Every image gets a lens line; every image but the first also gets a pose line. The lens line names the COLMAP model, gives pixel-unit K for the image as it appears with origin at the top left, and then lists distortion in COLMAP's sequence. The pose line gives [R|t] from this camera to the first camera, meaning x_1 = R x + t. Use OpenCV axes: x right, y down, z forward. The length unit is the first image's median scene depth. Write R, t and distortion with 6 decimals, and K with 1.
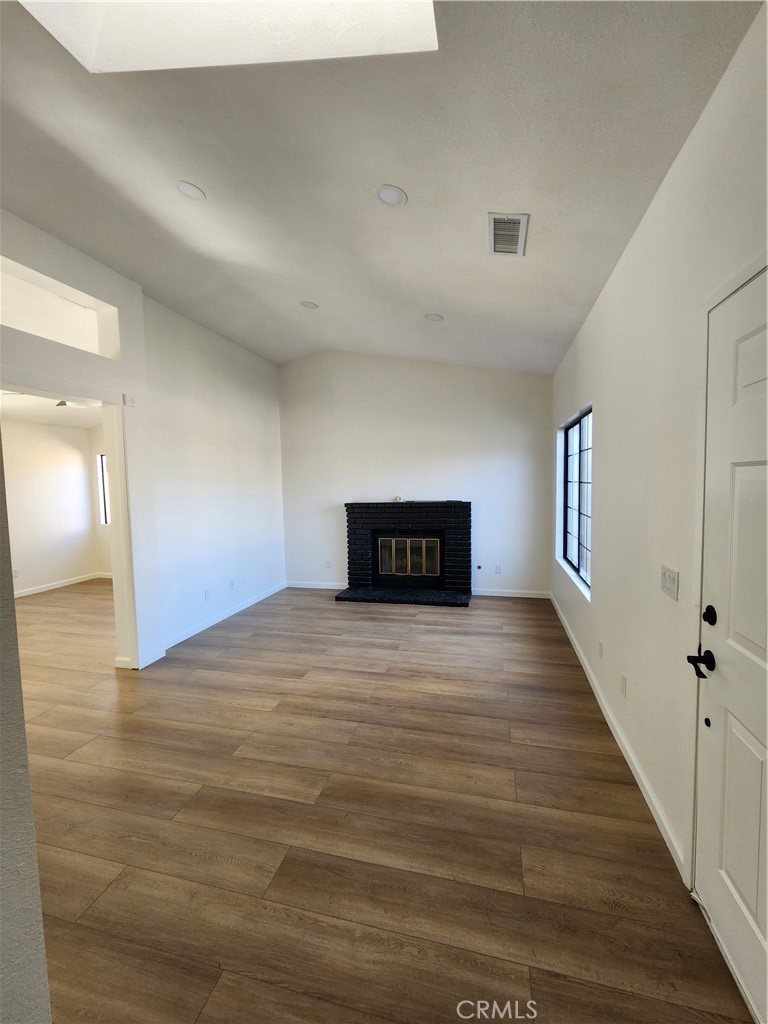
lens RADIAL K [[417.0, 0, 384.3], [0, 417.0, 512.2], [0, 0, 1]] dist [-0.003263, -0.000666]
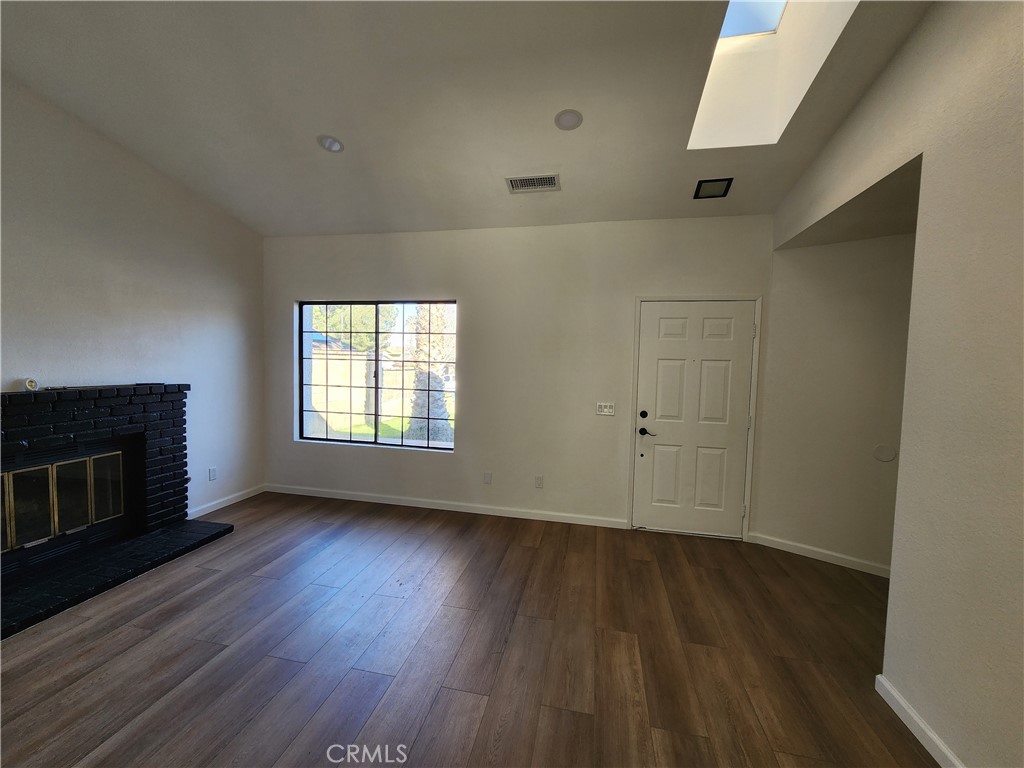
lens RADIAL K [[417.0, 0, 513.8], [0, 417.0, 385.1], [0, 0, 1]] dist [-0.003263, -0.000666]
pose [[-0.044003, -0.037997, 0.998309, -1.004199], [0.050148, 0.997933, 0.040193, -0.047077], [-0.997772, 0.051832, -0.042007, 1.052641]]
